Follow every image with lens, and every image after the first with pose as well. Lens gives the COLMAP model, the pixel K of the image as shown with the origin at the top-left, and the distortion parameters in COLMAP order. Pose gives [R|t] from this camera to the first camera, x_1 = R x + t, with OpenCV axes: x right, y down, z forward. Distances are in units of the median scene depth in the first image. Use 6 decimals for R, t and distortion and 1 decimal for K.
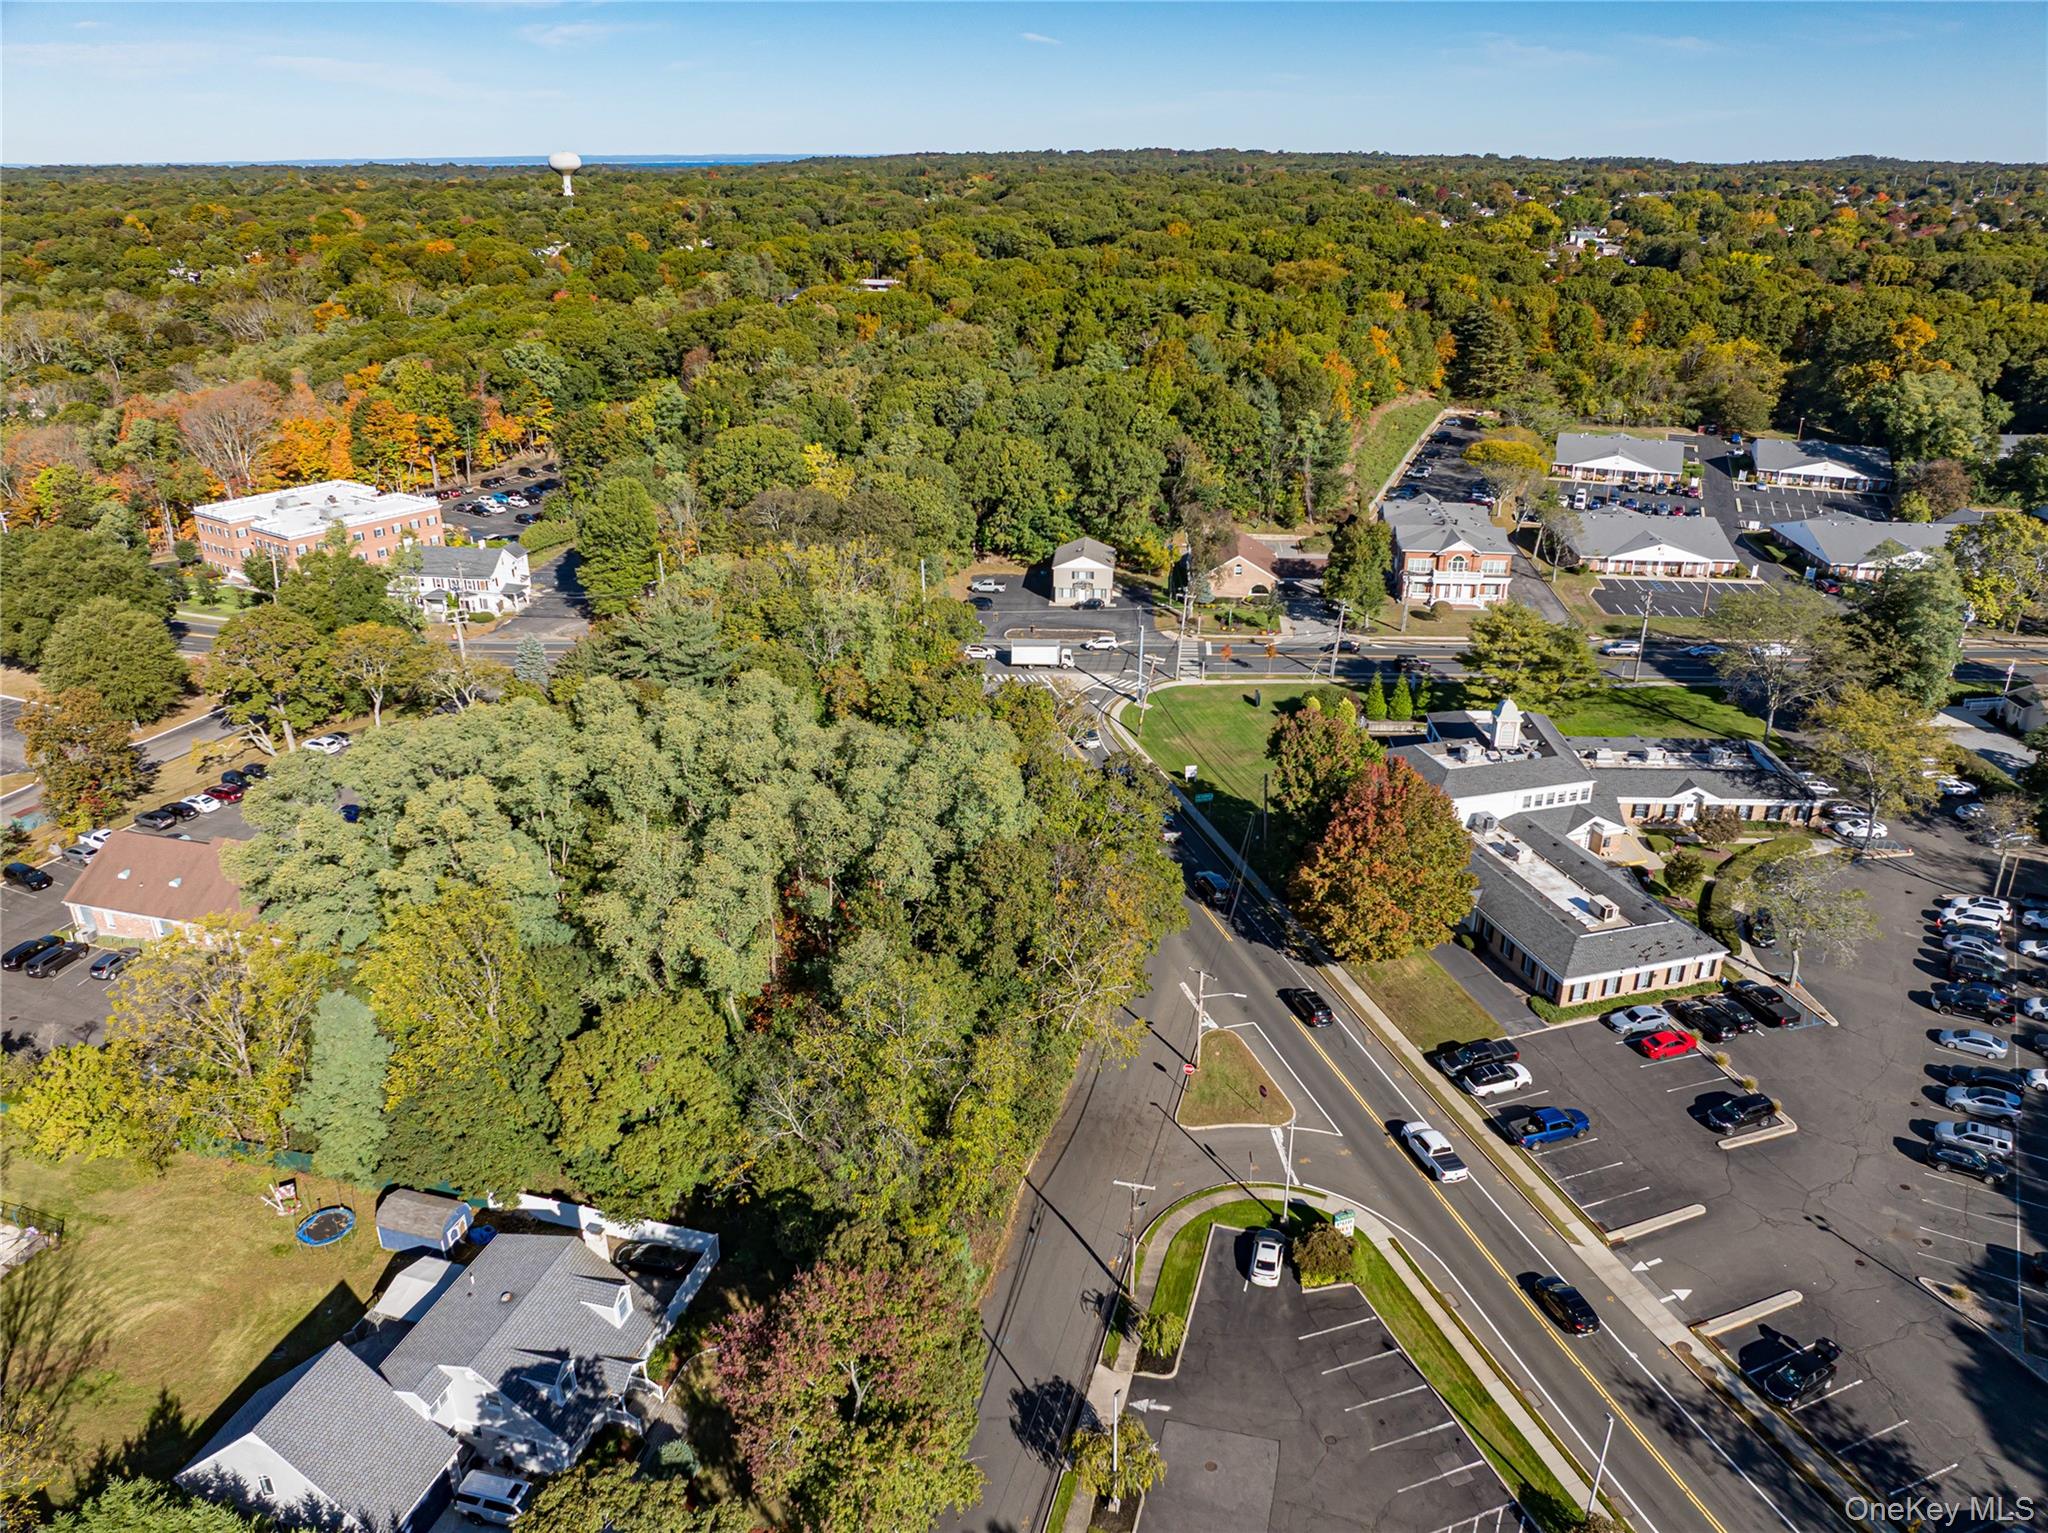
lens RADIAL K [[1444.5, 0, 1033.2], [0, 1444.5, 761.3], [0, 0, 1]] dist [-0.049044, 0.016646]
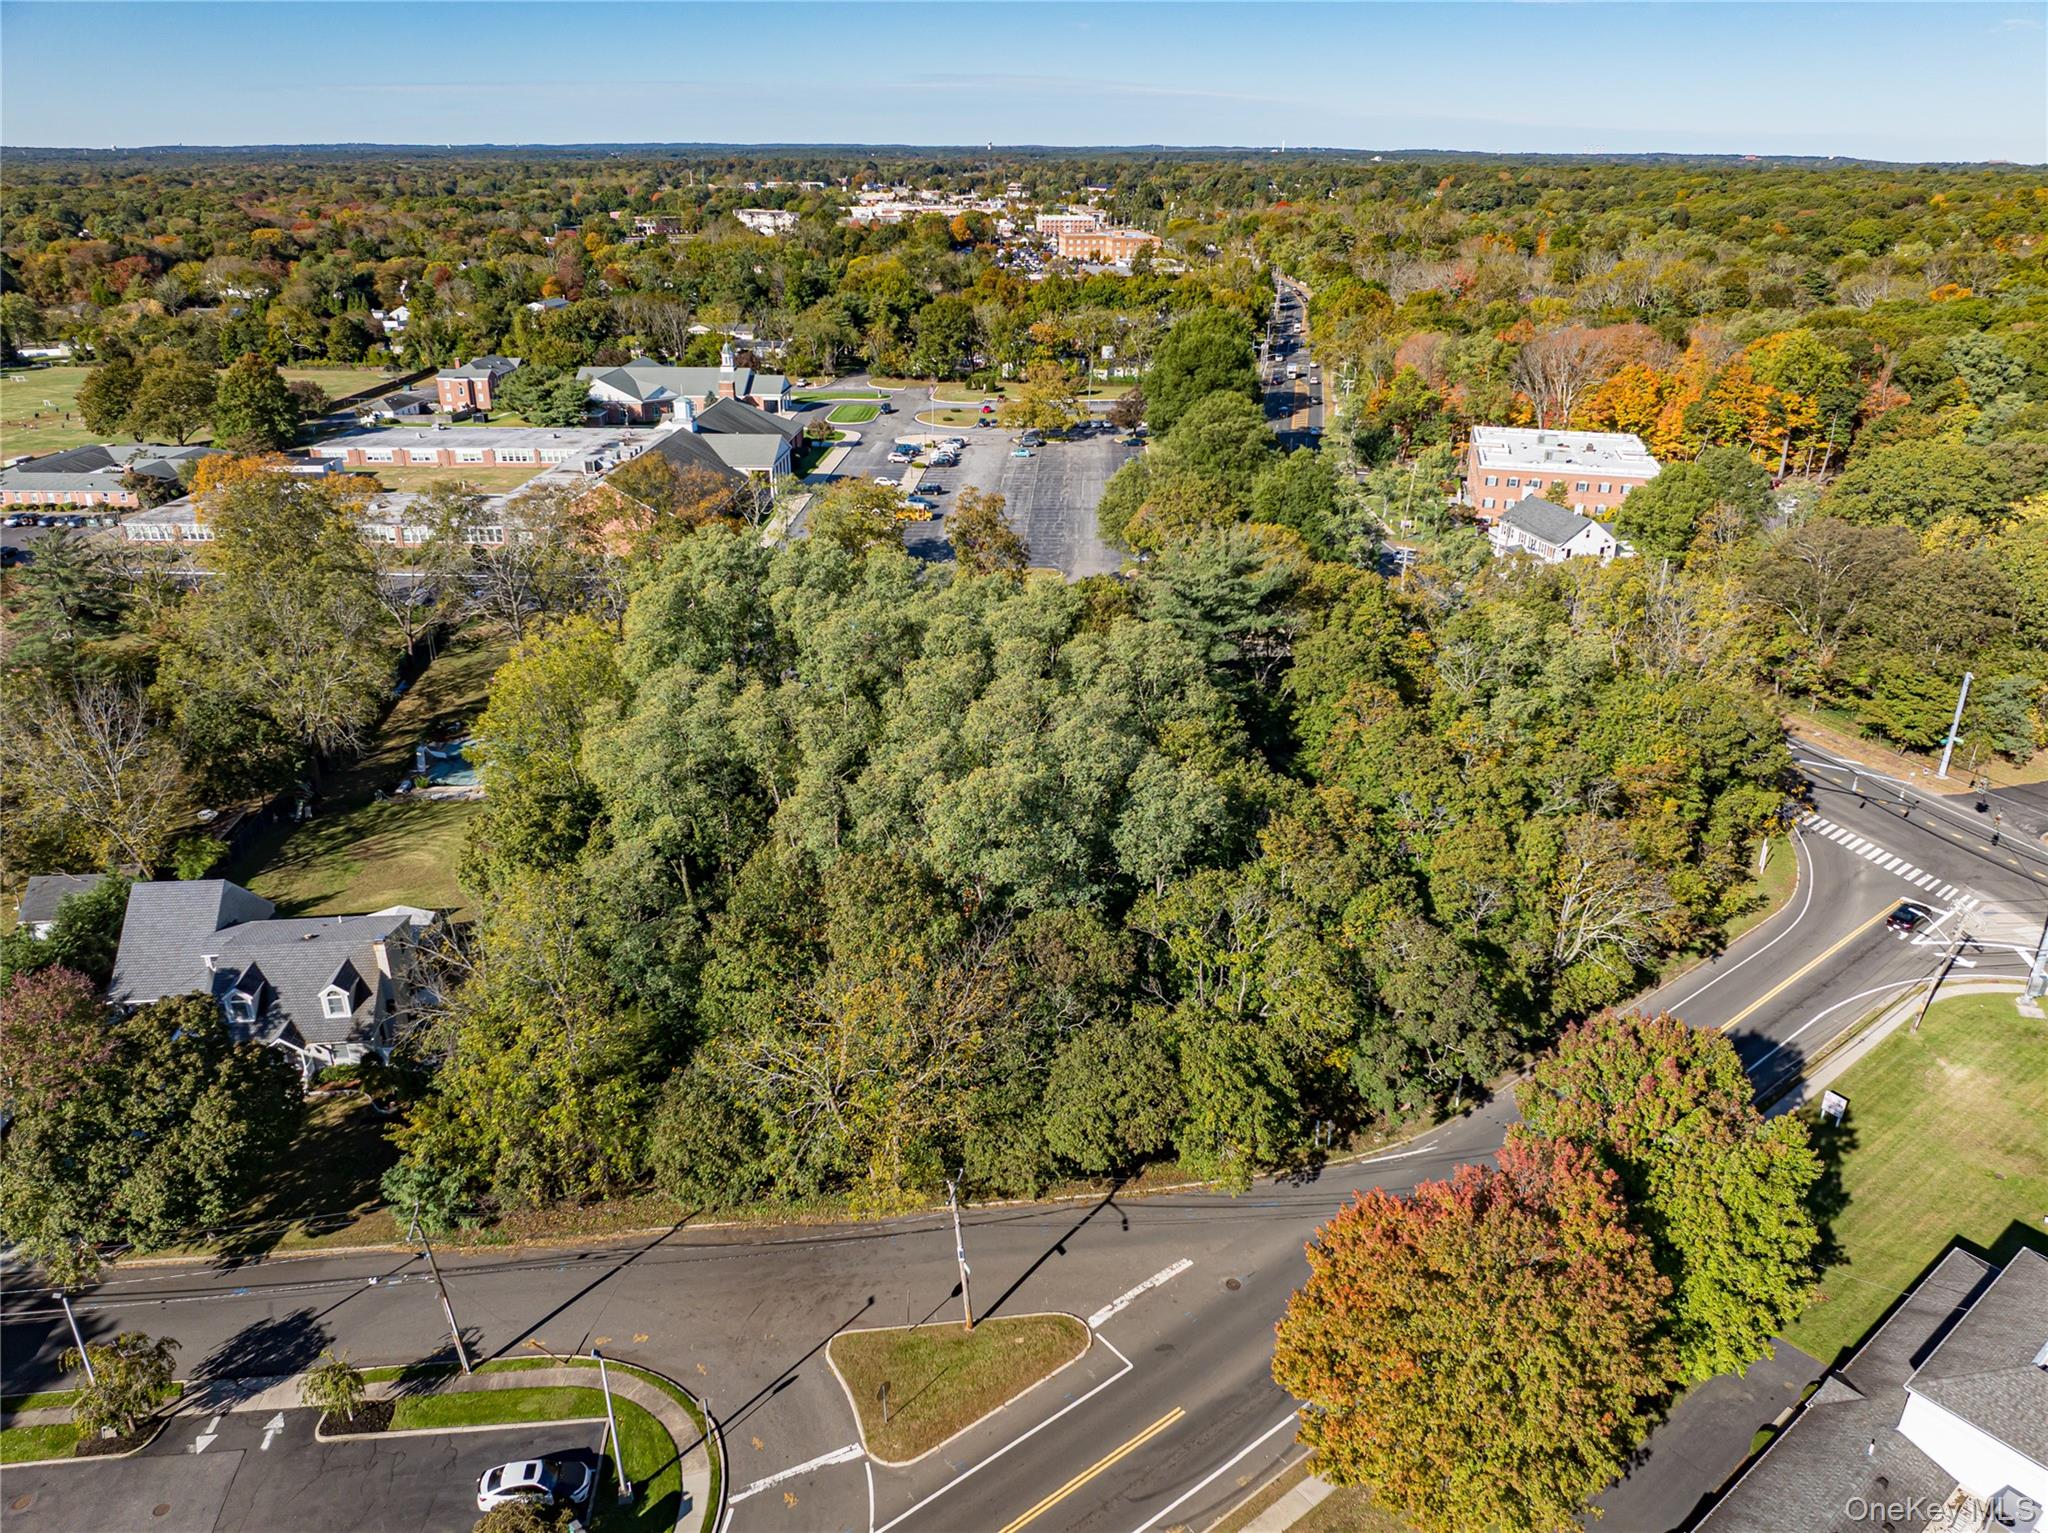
lens RADIAL K [[1444.5, 0, 1033.6], [0, 1444.5, 771.5], [0, 0, 1]] dist [-0.049044, 0.016646]
pose [[0.380522, 0.371093, -0.847049, 0.292087], [-0.367379, 0.901237, 0.229794, -0.085968], [0.848667, 0.223746, 0.479273, 0.332055]]
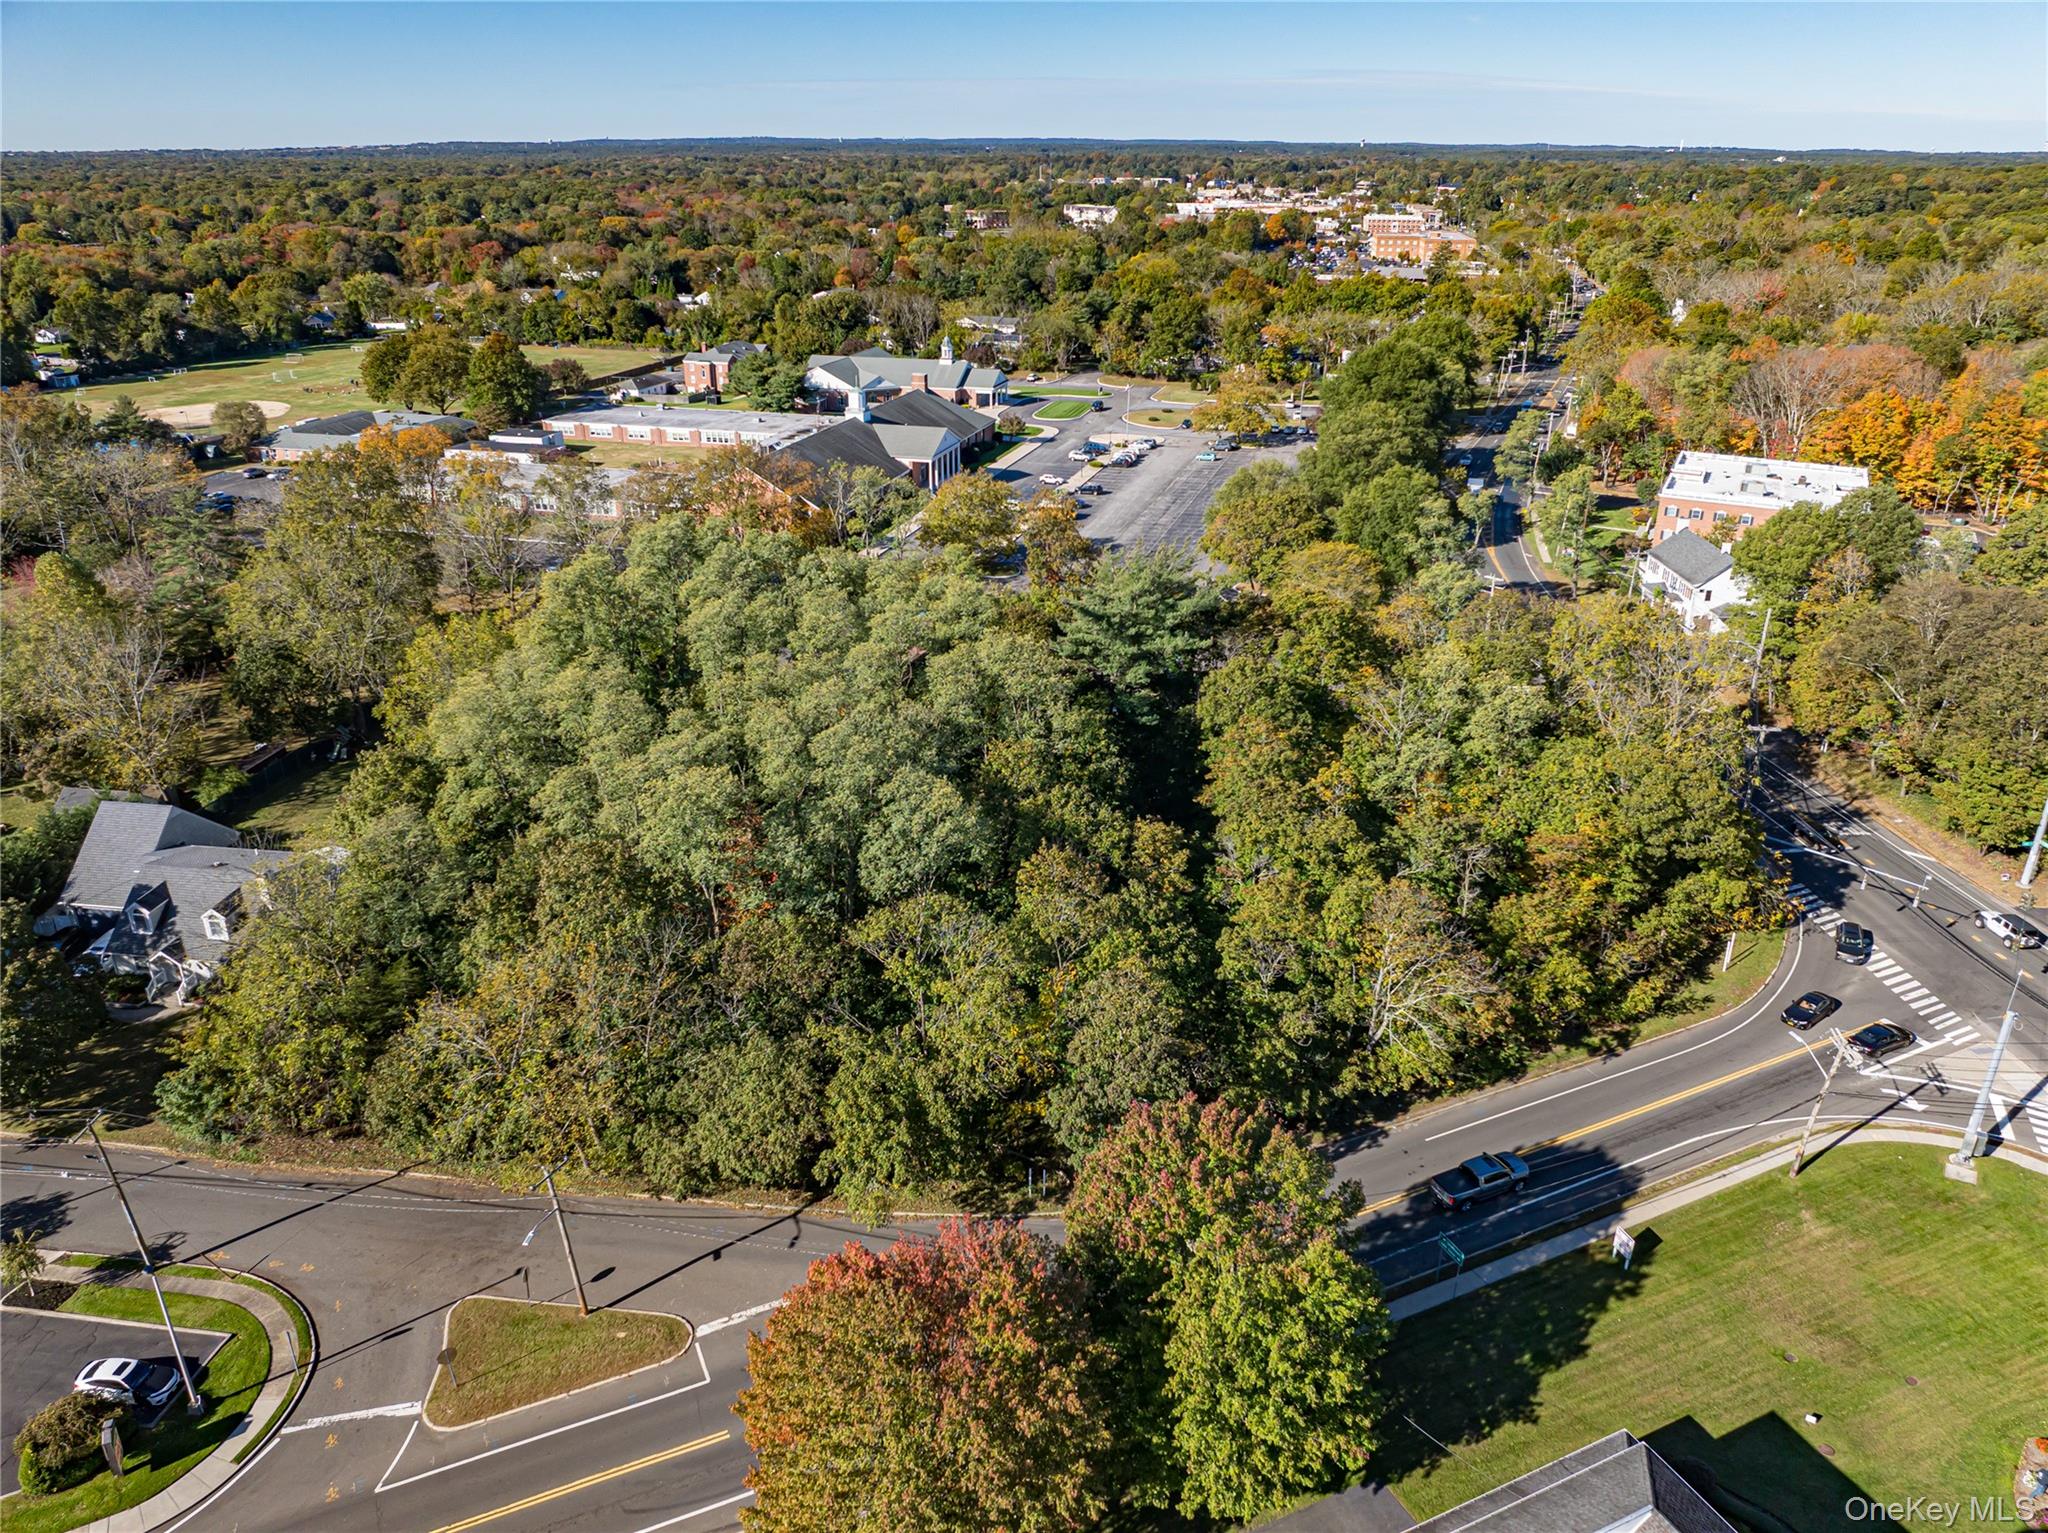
lens RADIAL K [[1444.5, 0, 1030.6], [0, 1444.5, 771.0], [0, 0, 1]] dist [-0.049044, 0.016646]
pose [[0.148280, 0.397628, -0.905486, 0.321835], [-0.388929, 0.865275, 0.316281, -0.144858], [0.909257, 0.305272, 0.282952, 0.465851]]
